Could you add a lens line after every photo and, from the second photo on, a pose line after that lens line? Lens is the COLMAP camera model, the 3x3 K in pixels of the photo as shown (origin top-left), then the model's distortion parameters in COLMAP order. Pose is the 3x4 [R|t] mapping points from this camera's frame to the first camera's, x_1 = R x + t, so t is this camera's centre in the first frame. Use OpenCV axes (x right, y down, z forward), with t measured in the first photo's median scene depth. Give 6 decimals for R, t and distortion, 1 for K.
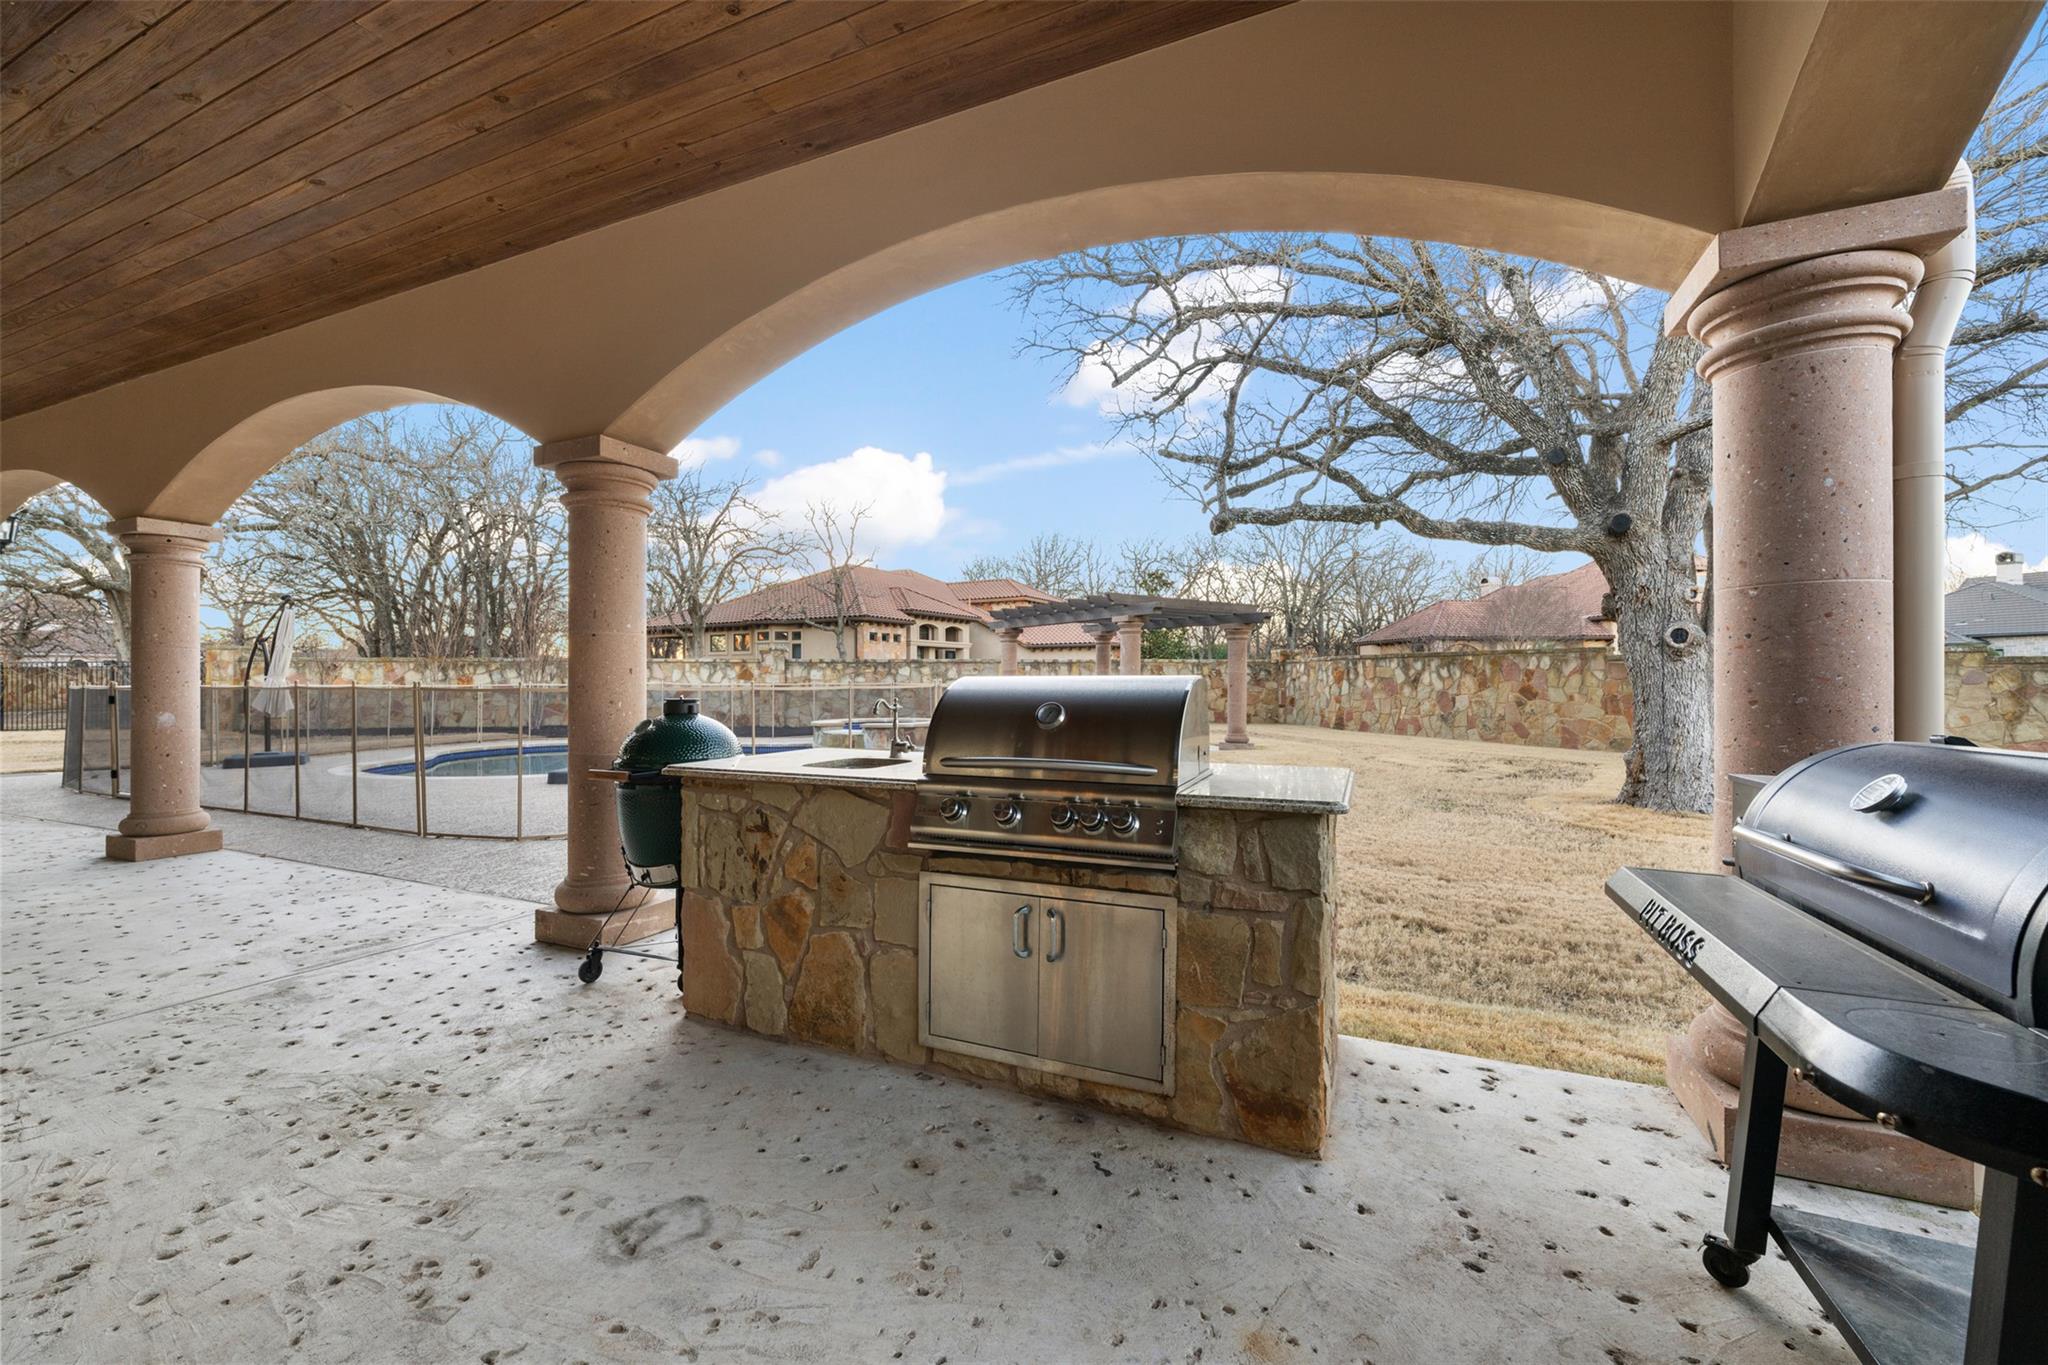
lens RADIAL K [[813.0, 0, 1018.2], [0, 813.0, 676.2], [0, 0, 1]] dist [-0.002660, 0.000250]
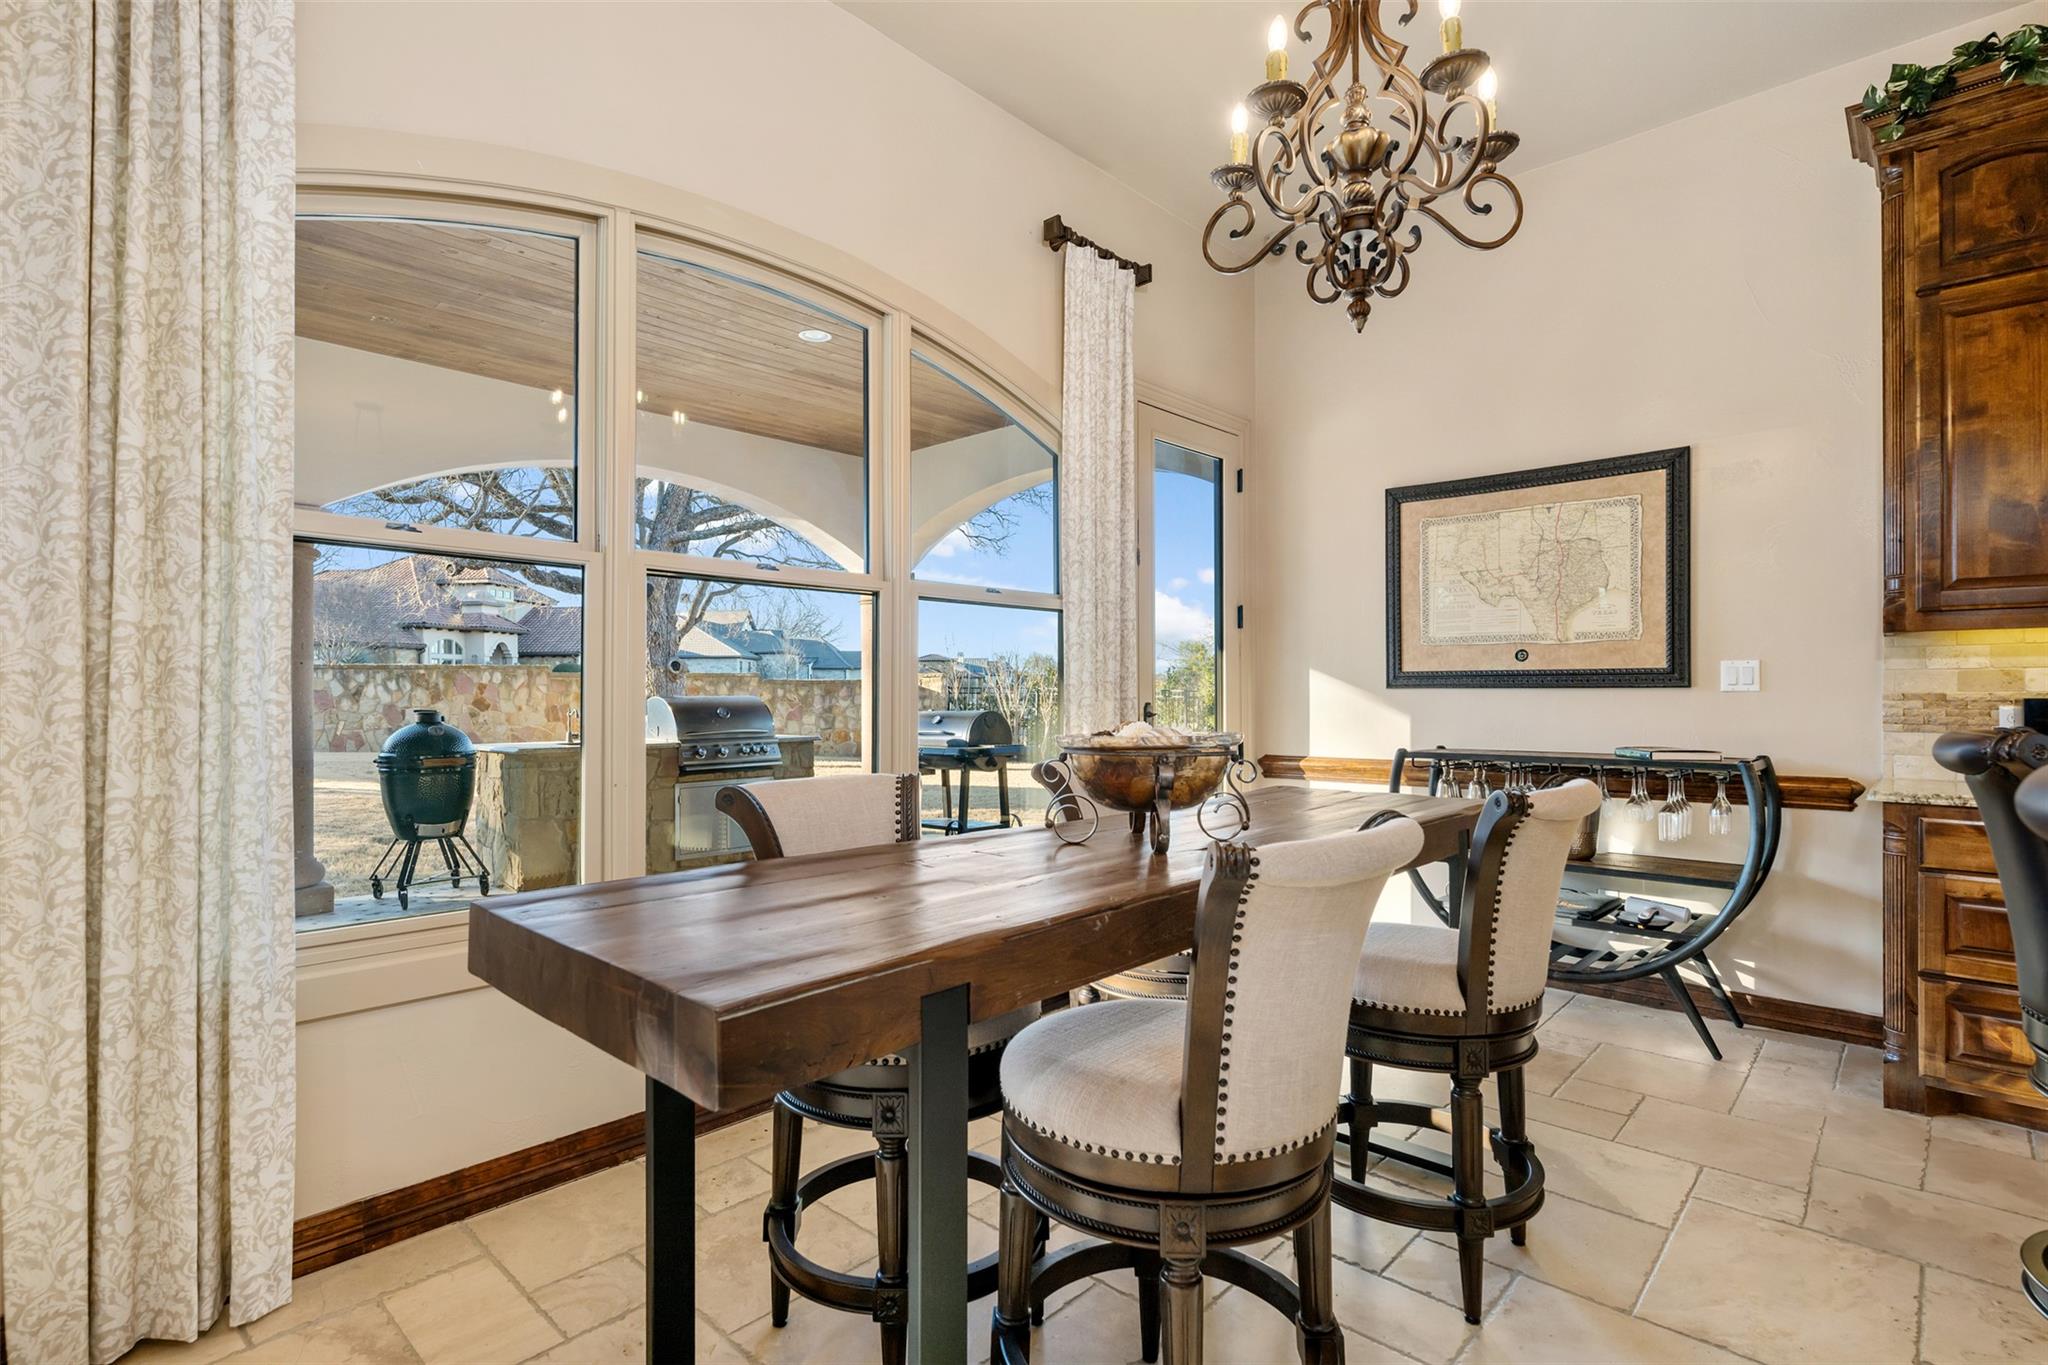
lens RADIAL K [[982.9, 0, 1019.3], [0, 982.9, 685.0], [0, 0, 1]] dist [-0.003317, 0.000309]
pose [[0.331471, 0.007321, 0.943437, -0.367803], [-0.005879, 0.999967, -0.005694, -0.002848], [-0.943447, -0.003659, 0.331503, -0.120364]]
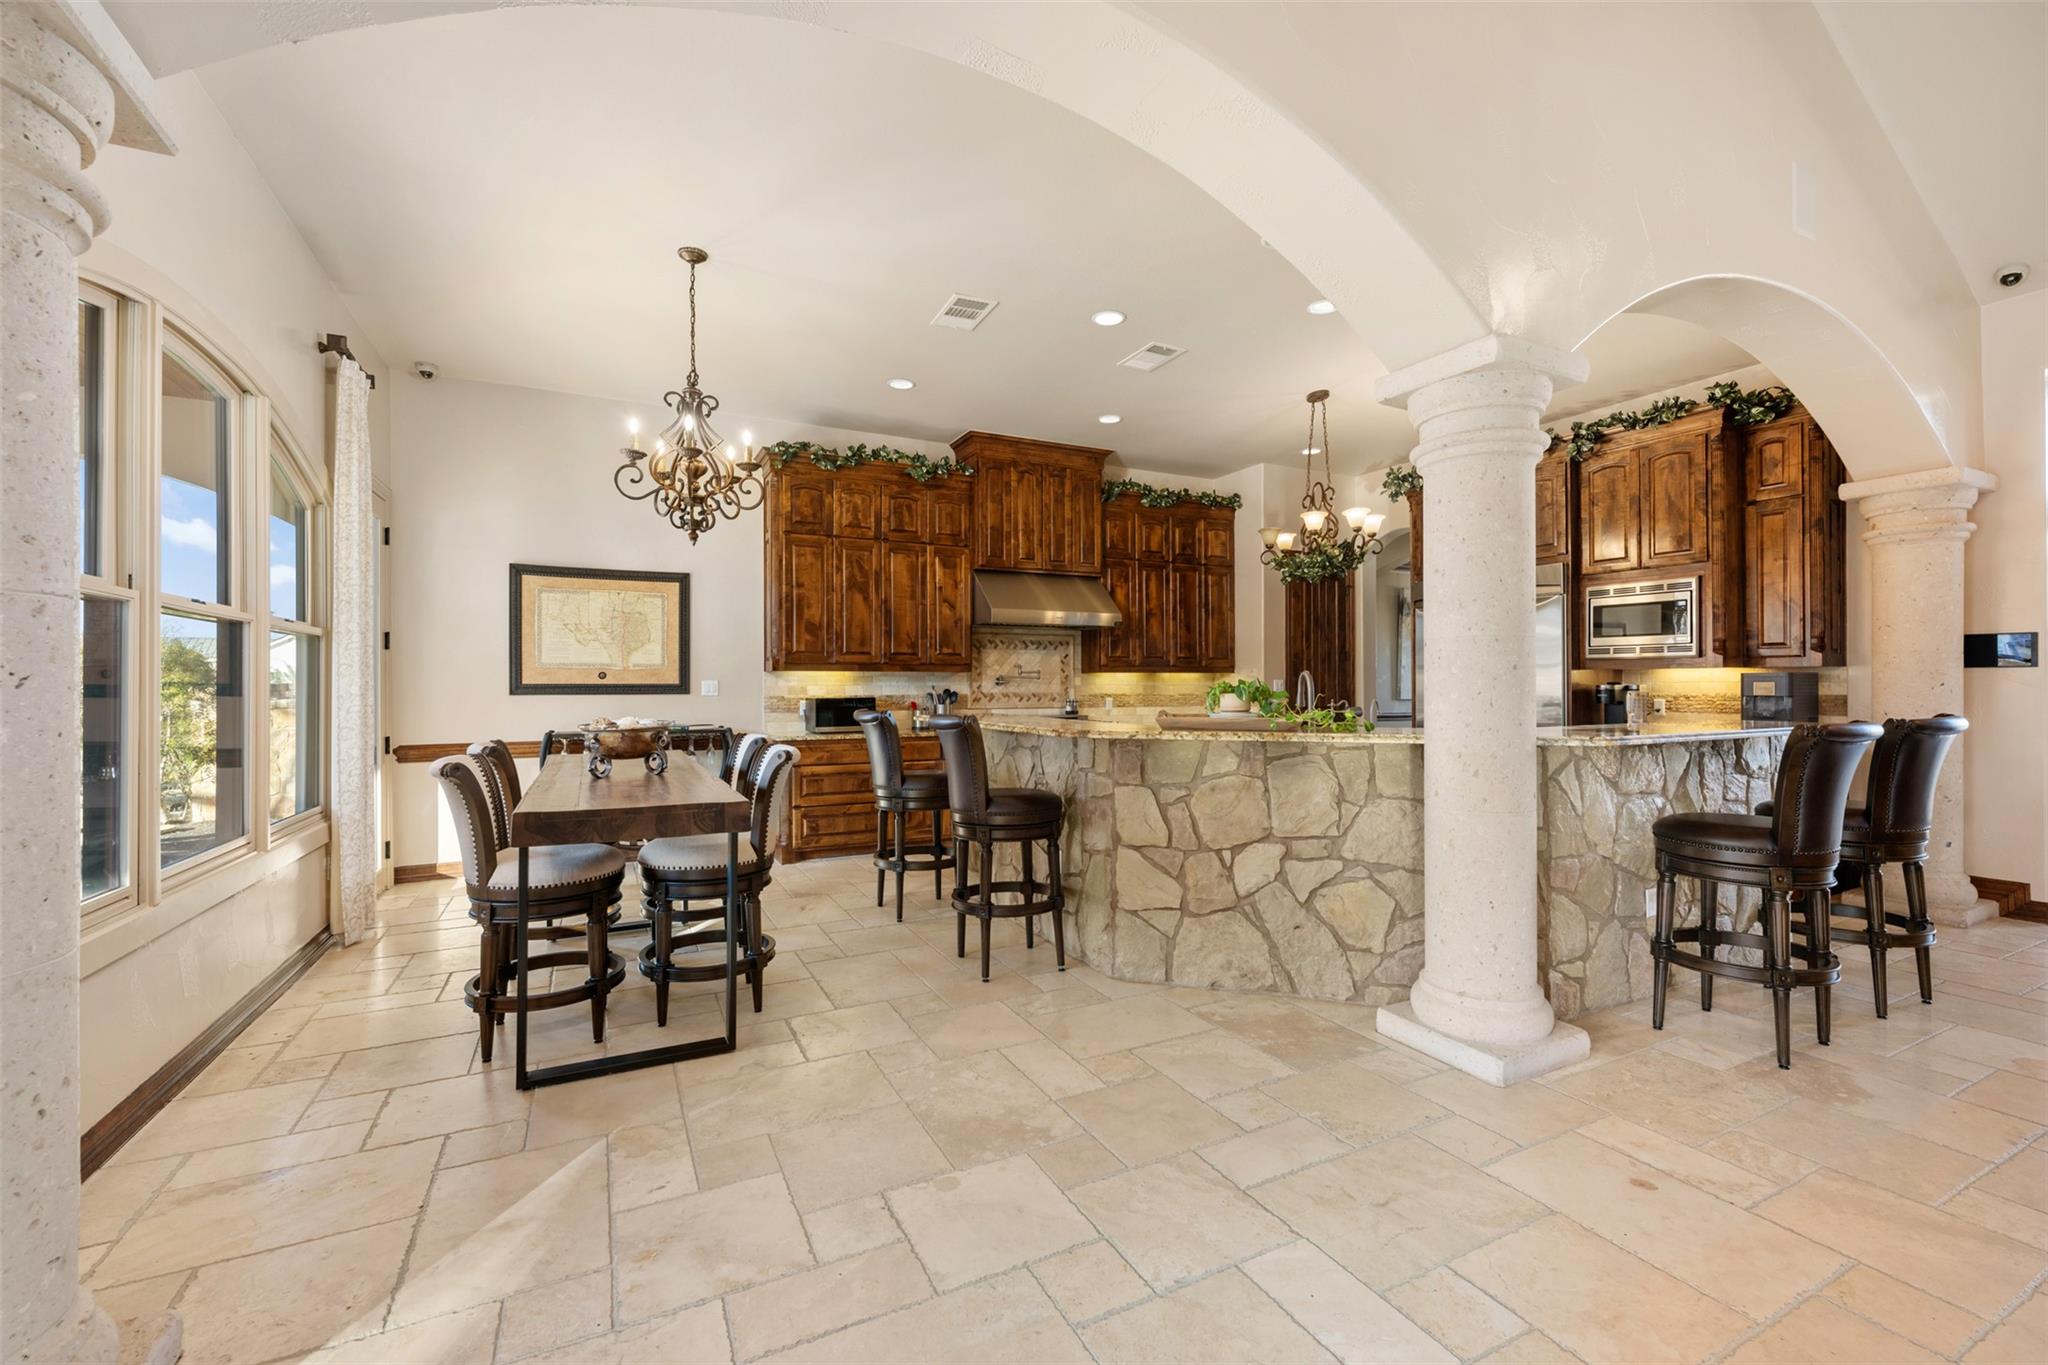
lens RADIAL K [[835.9, 0, 1021.2], [0, 835.9, 681.0], [0, 0, 1]] dist [-0.003332, -0.000282]
pose [[-0.771979, 0.004822, 0.635629, -0.462990], [-0.002452, 0.999941, -0.010563, -0.006496], [-0.635643, -0.009713, -0.771922, 0.003767]]
